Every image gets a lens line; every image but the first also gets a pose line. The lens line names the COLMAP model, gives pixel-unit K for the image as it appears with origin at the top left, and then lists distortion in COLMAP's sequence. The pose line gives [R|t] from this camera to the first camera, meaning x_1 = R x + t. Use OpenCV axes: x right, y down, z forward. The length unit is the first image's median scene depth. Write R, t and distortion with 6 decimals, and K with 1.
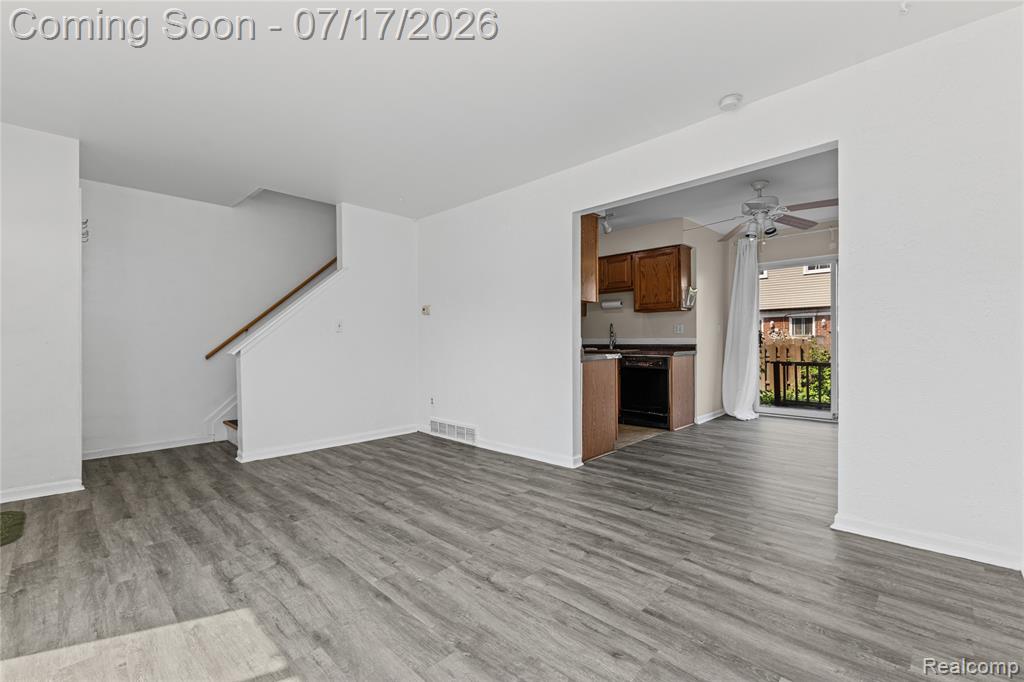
lens RADIAL K [[441.2, 0, 518.2], [0, 441.2, 346.1], [0, 0, 1]] dist [0.014765, -0.004882]
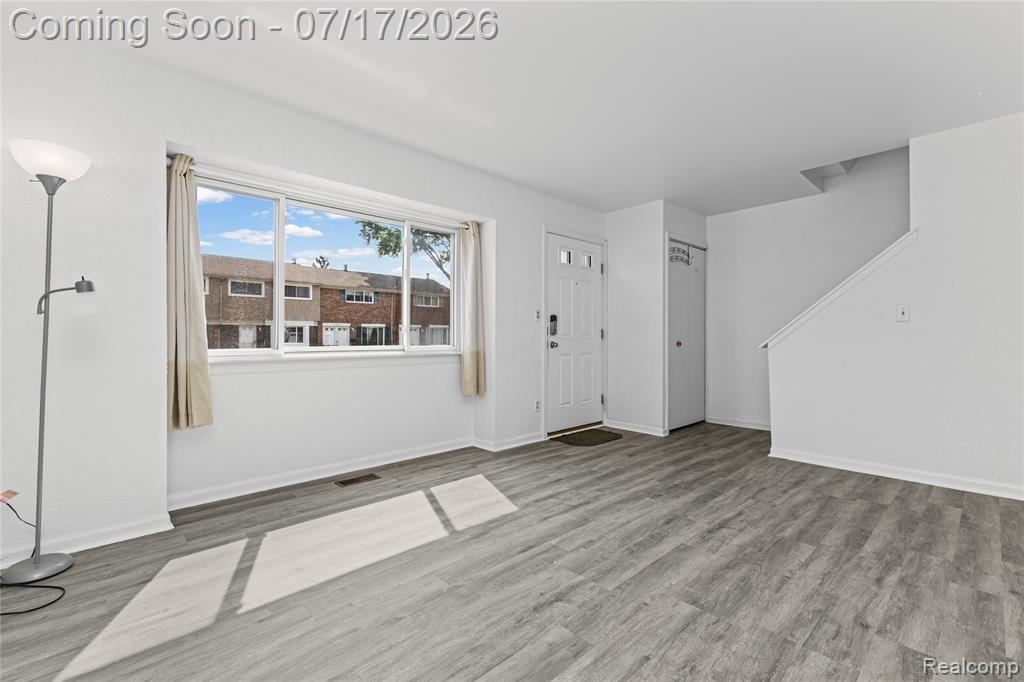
lens RADIAL K [[441.2, 0, 501.8], [0, 441.2, 331.2], [0, 0, 1]] dist [0.014765, -0.004882]
pose [[-0.063758, -0.010361, -0.997912, 0.633475], [-0.002747, 0.999944, -0.010206, -0.009757], [0.997962, 0.002091, -0.063783, 0.702509]]
